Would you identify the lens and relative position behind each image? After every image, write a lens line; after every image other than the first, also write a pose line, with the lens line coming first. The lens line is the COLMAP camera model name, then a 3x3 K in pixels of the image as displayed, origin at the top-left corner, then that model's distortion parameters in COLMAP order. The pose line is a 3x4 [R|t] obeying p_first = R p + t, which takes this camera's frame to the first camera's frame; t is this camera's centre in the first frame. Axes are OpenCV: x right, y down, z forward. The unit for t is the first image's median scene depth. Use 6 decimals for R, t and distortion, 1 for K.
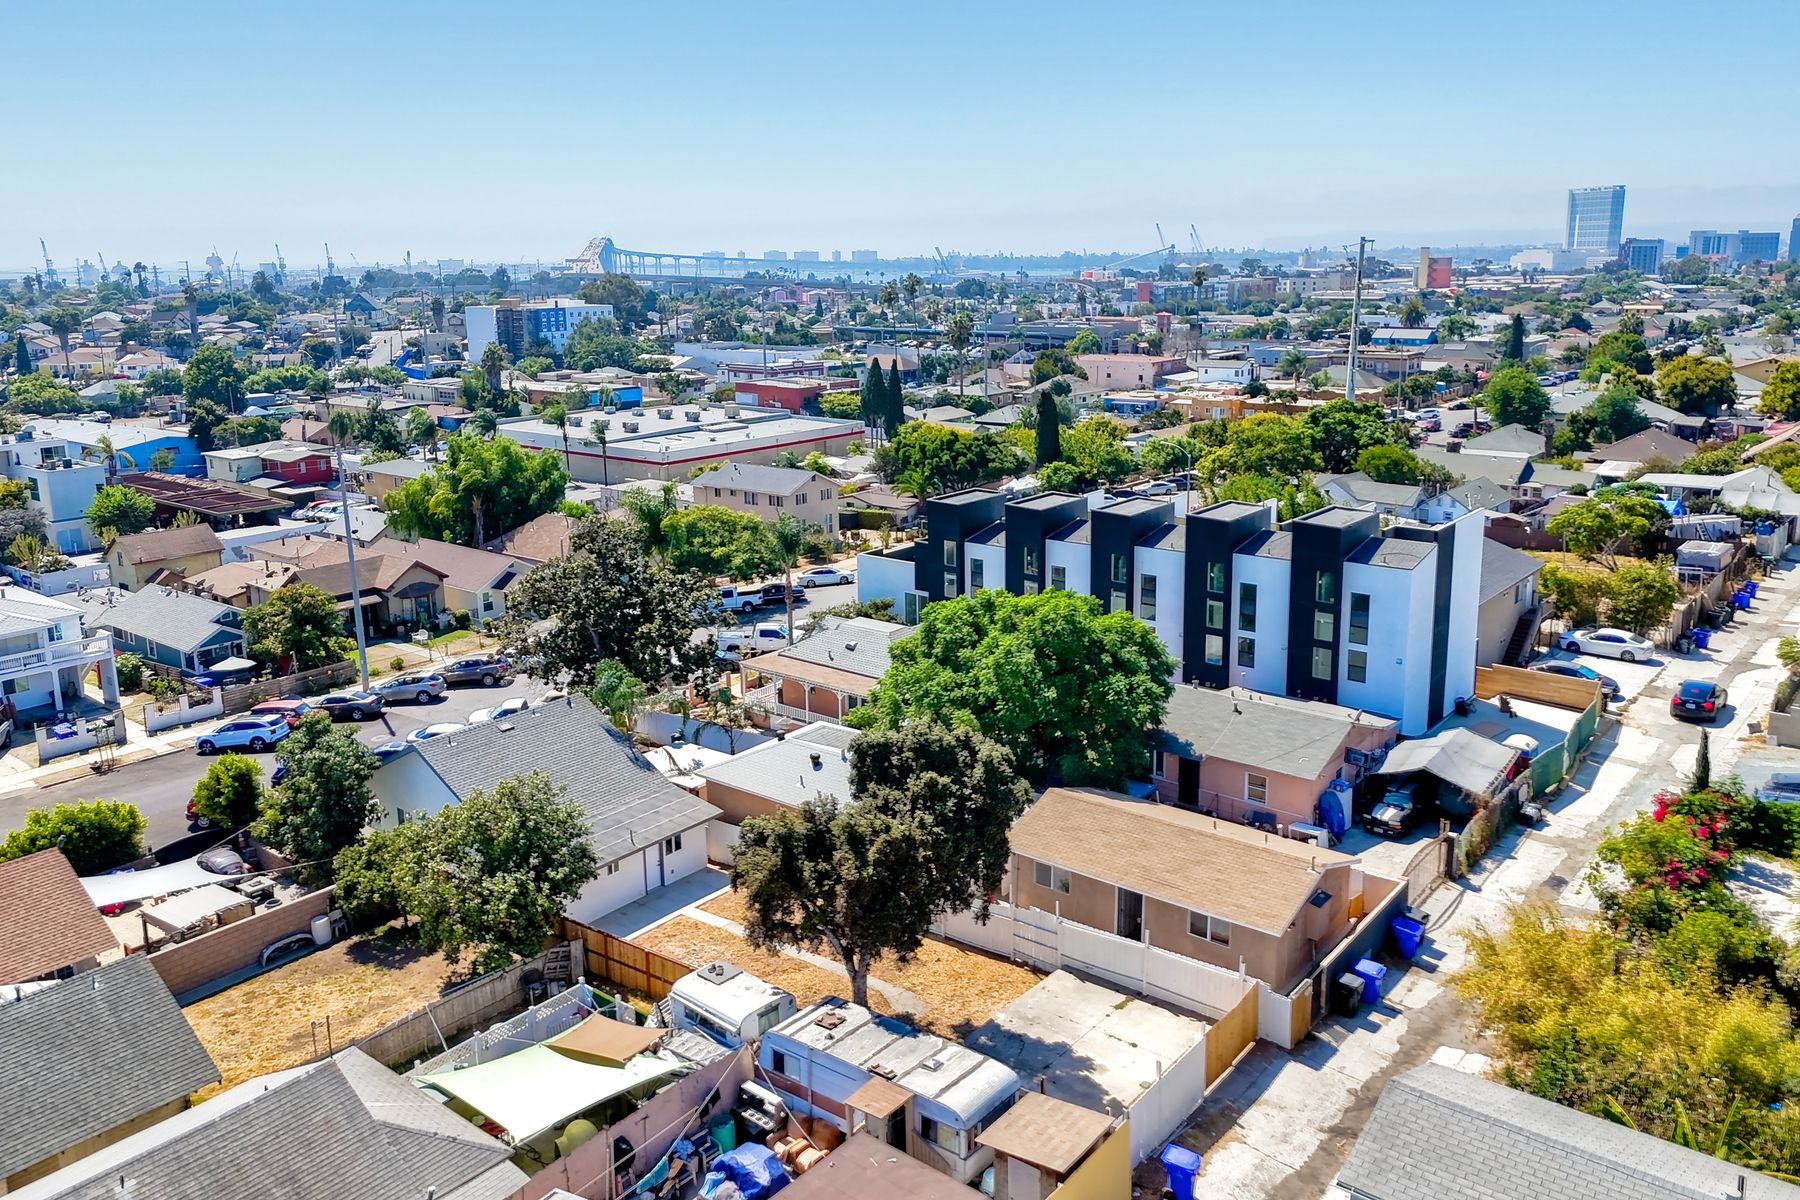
lens RADIAL K [[1306.8, 0, 965.2], [0, 1306.8, 595.3], [0, 0, 1]] dist [0.003784, 0.000389]
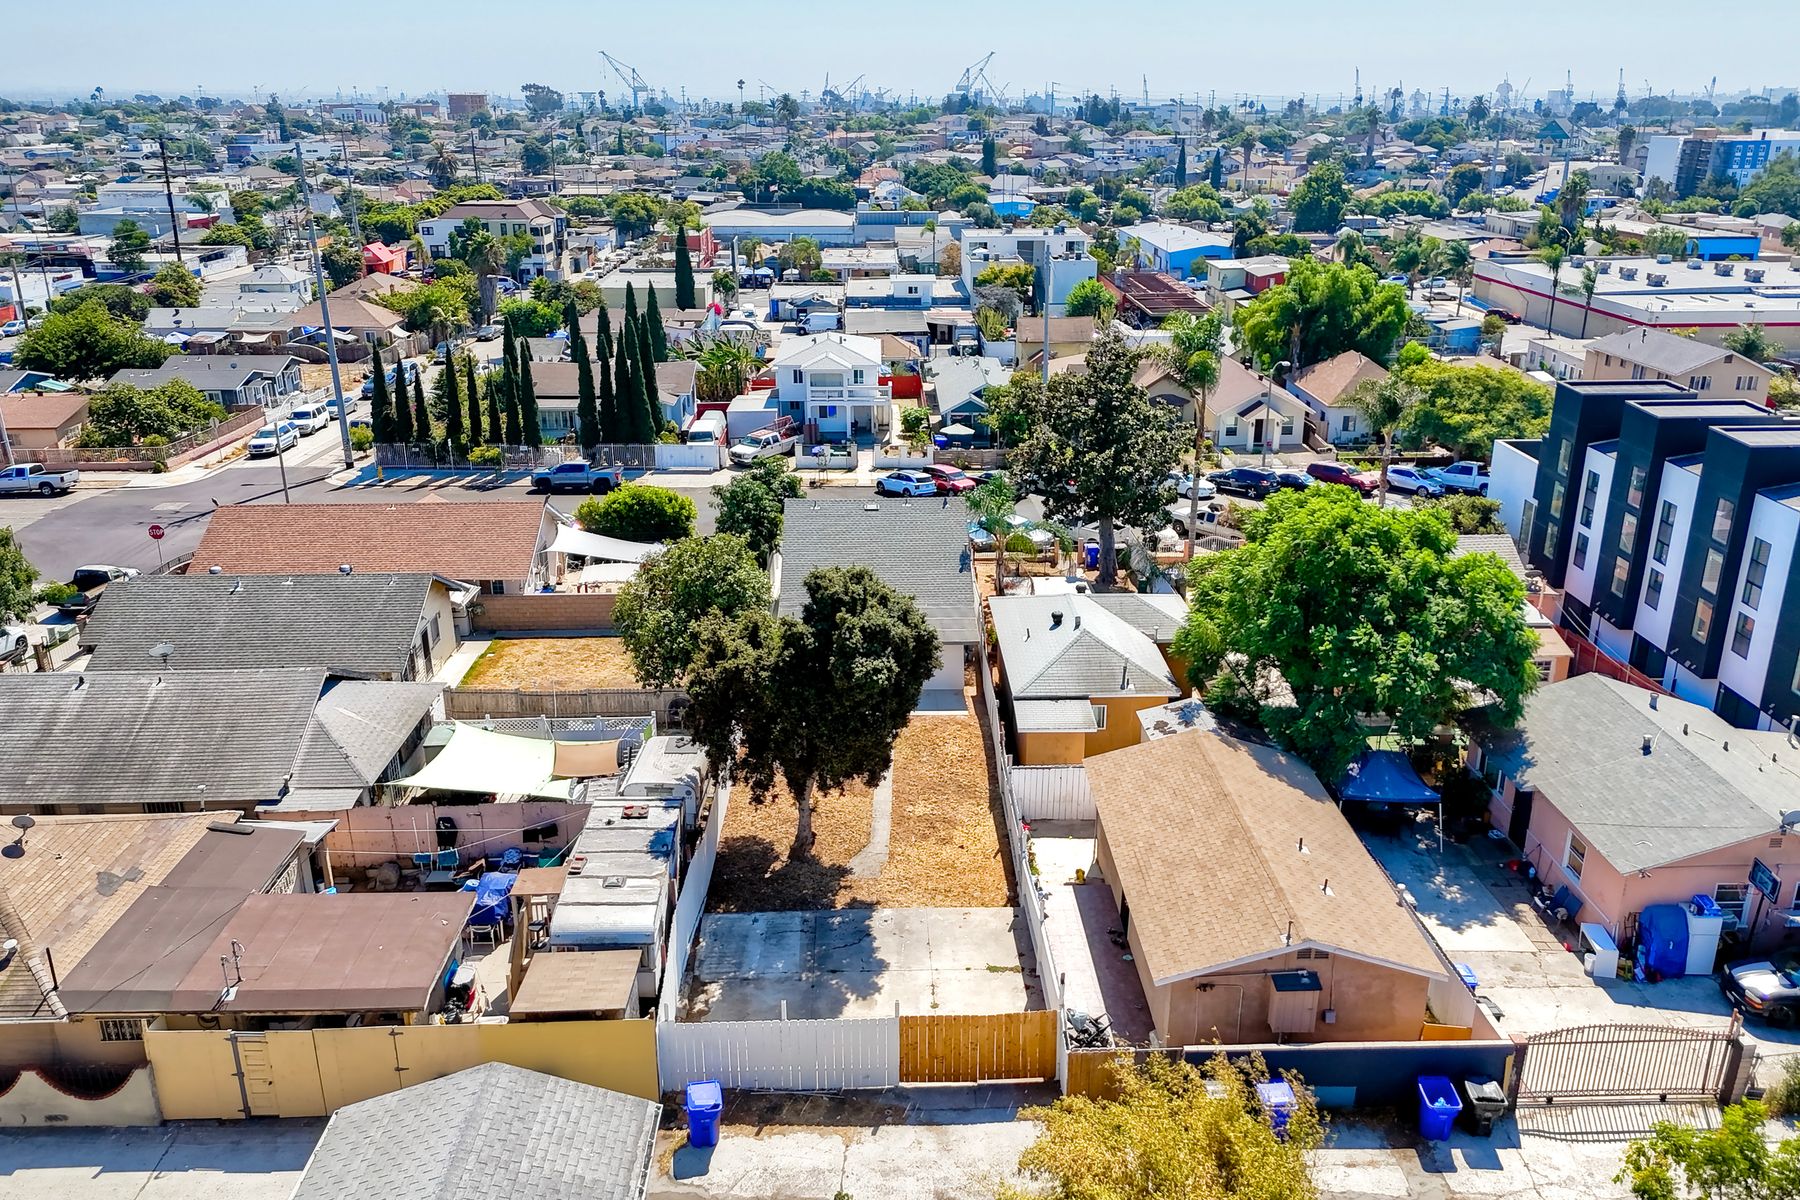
lens RADIAL K [[1306.8, 0, 965.2], [0, 1306.8, 595.3], [0, 0, 1]] dist [0.003784, 0.000389]
pose [[0.650715, 0.275783, -0.707469, 0.129404], [-0.188910, 0.961215, 0.200943, -0.016900], [0.735447, 0.002892, 0.677576, 0.084246]]
